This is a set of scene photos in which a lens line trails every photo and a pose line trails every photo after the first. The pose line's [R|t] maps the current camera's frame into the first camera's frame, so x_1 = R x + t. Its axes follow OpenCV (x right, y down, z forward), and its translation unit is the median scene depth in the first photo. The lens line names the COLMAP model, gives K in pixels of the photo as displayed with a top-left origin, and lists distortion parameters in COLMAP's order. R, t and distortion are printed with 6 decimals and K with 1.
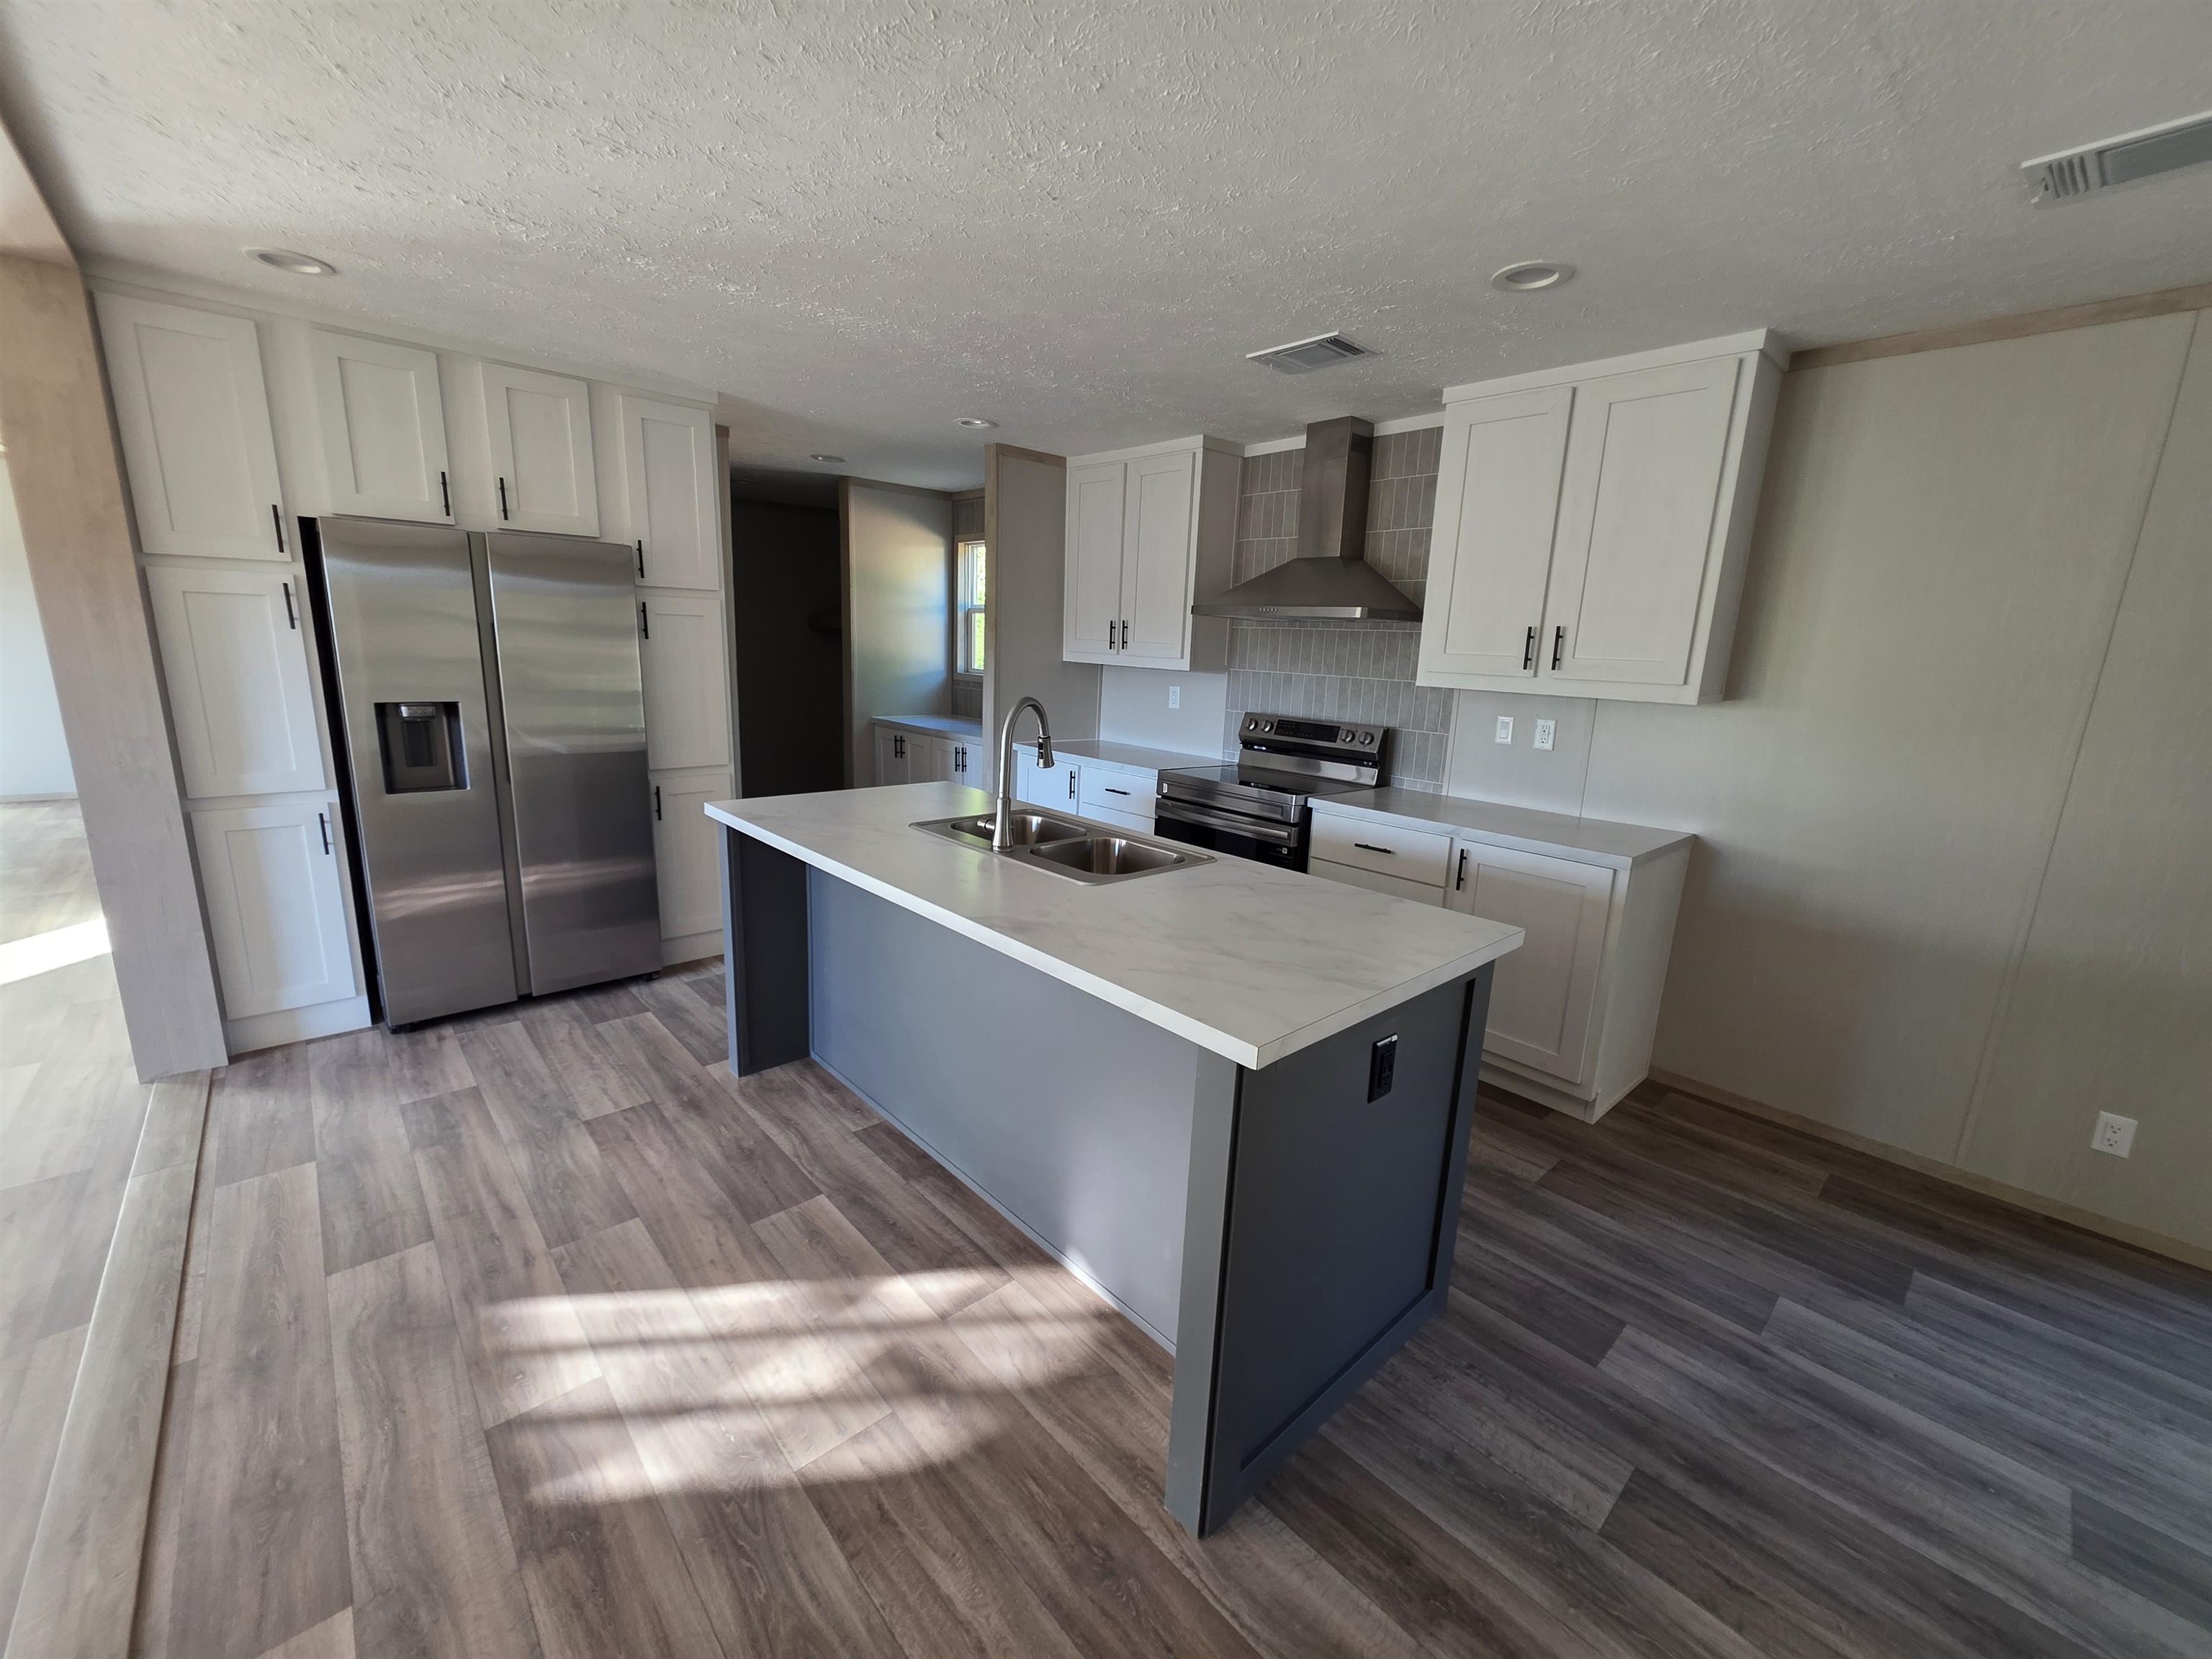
lens RADIAL K [[886.1, 0, 1108.5], [0, 886.1, 828.9], [0, 0, 1]] dist [0.004100, -0.001784]
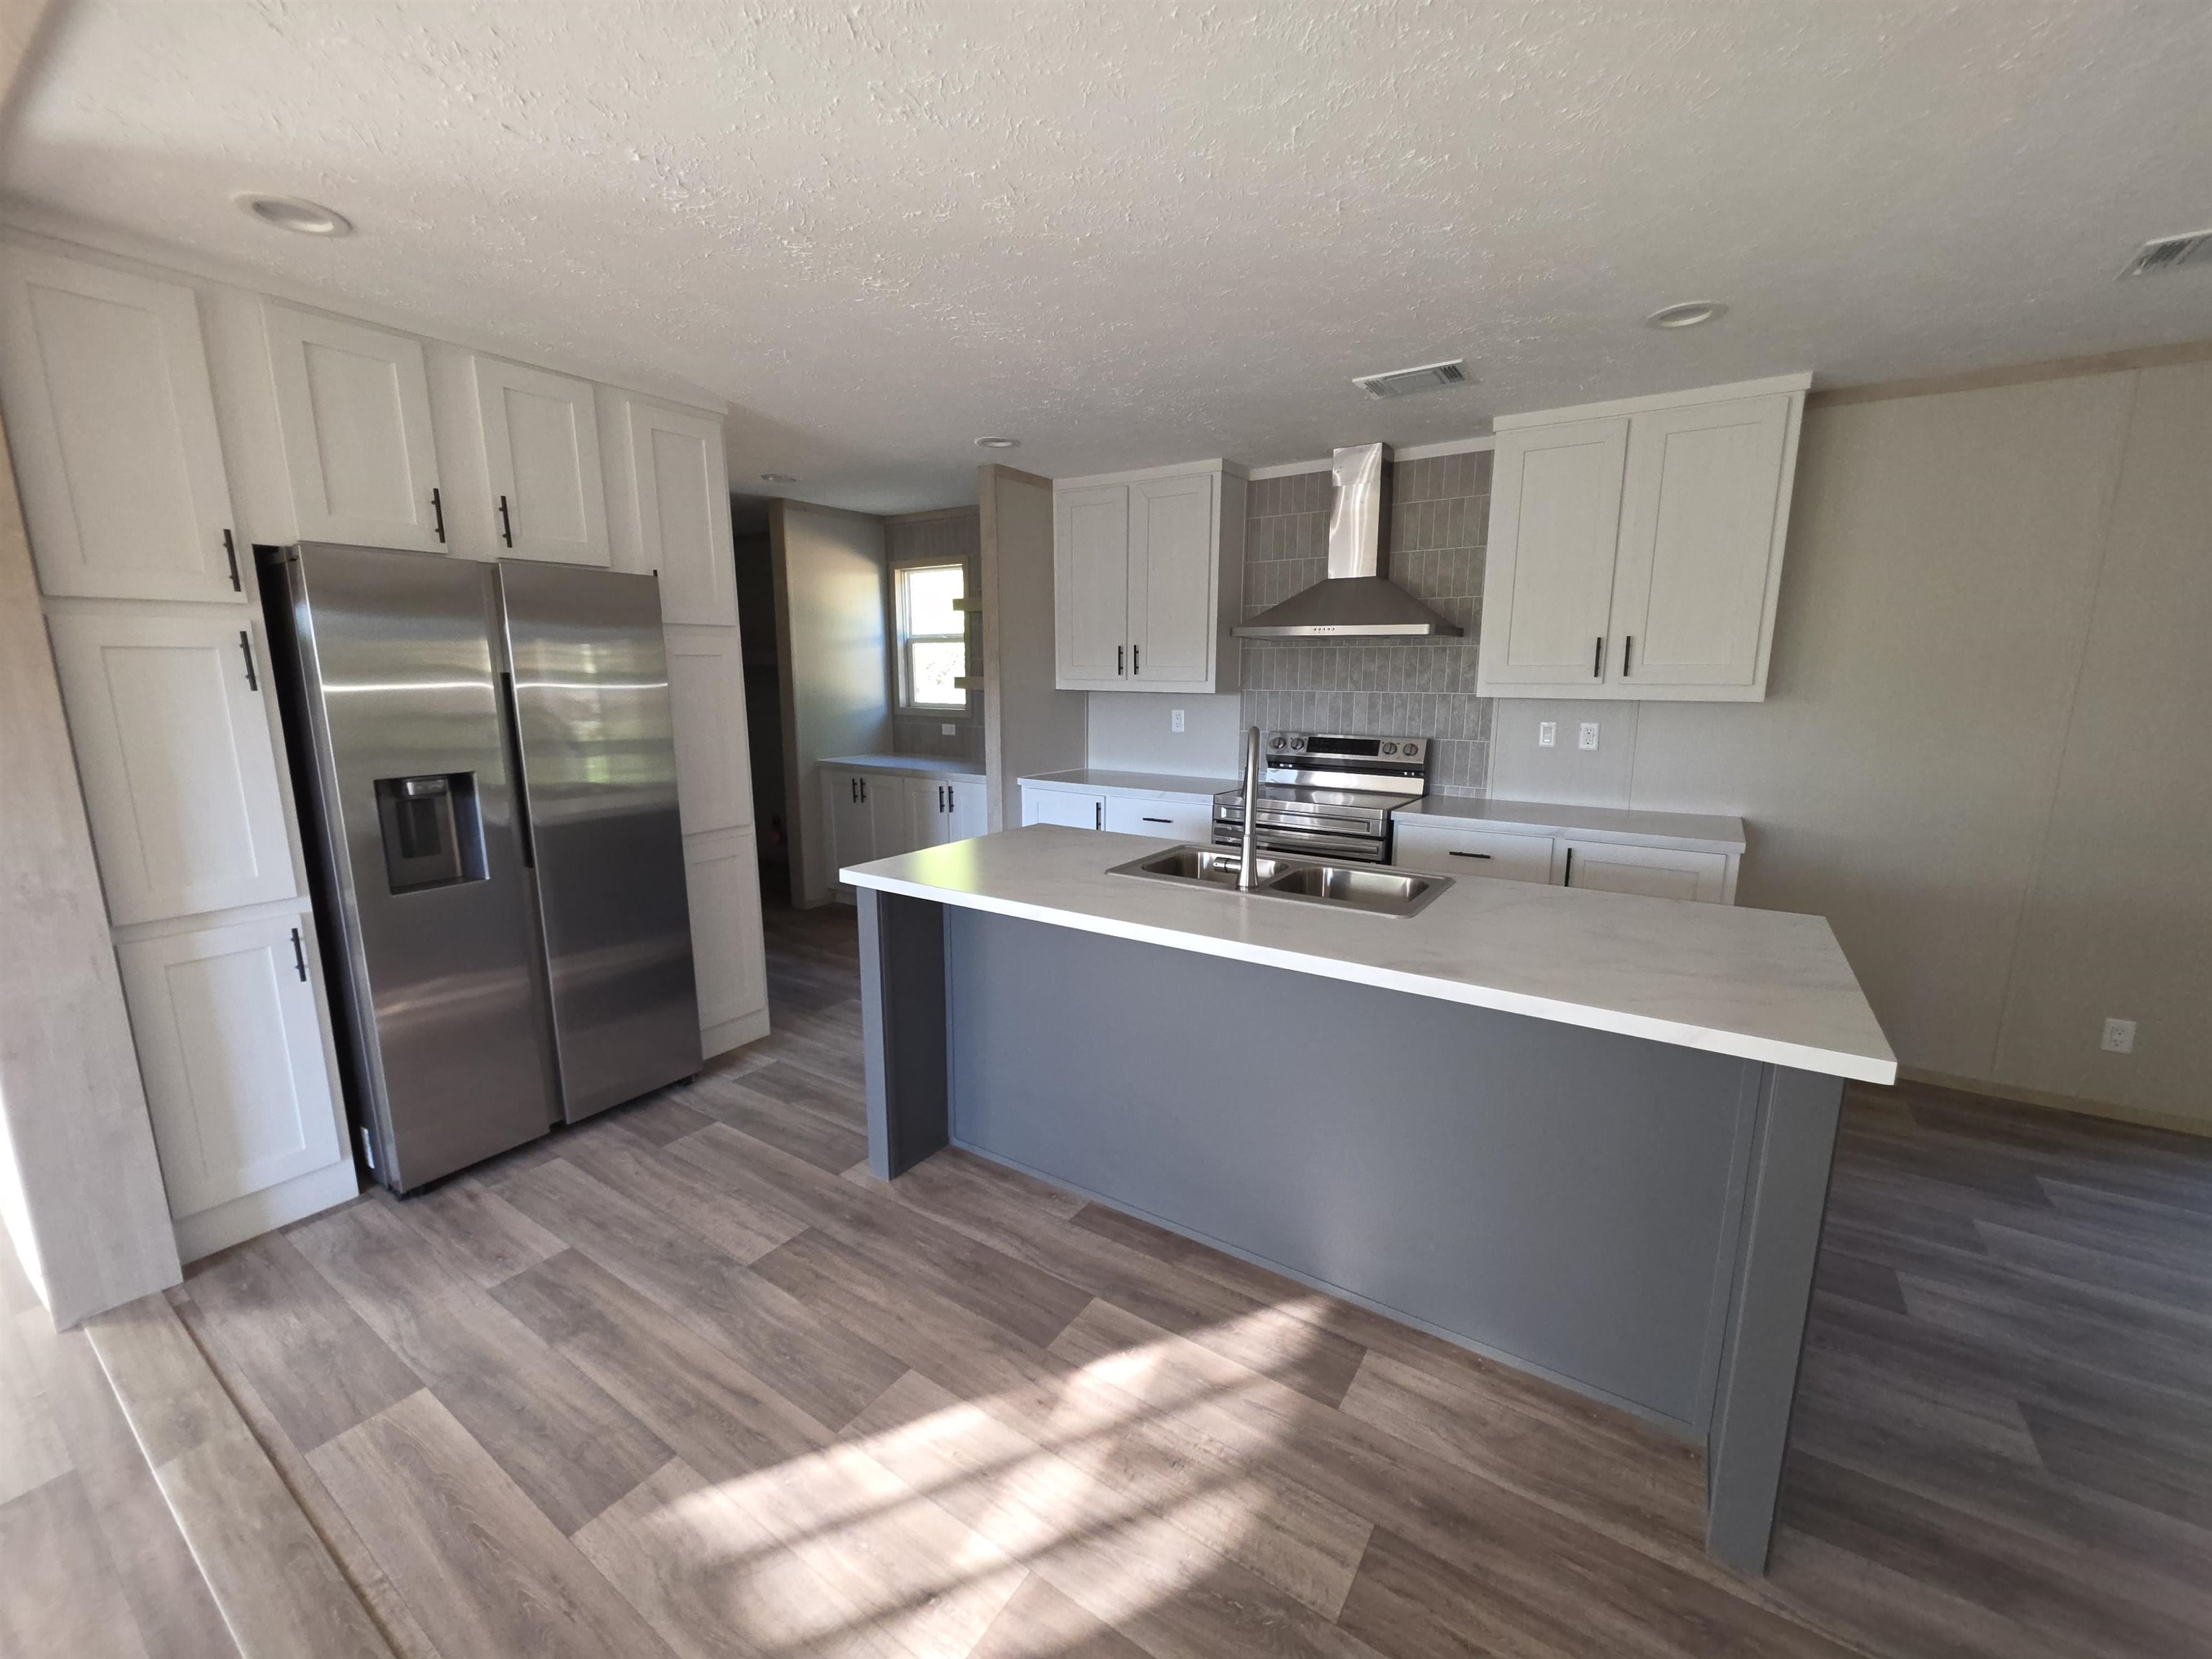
lens RADIAL K [[886.1, 0, 1110.2], [0, 886.1, 829.0], [0, 0, 1]] dist [0.004100, -0.001784]
pose [[0.970611, -0.080333, 0.226850, -0.392891], [0.085967, 0.996184, -0.015052, -0.032987], [-0.224775, 0.034111, 0.973813, 0.097906]]
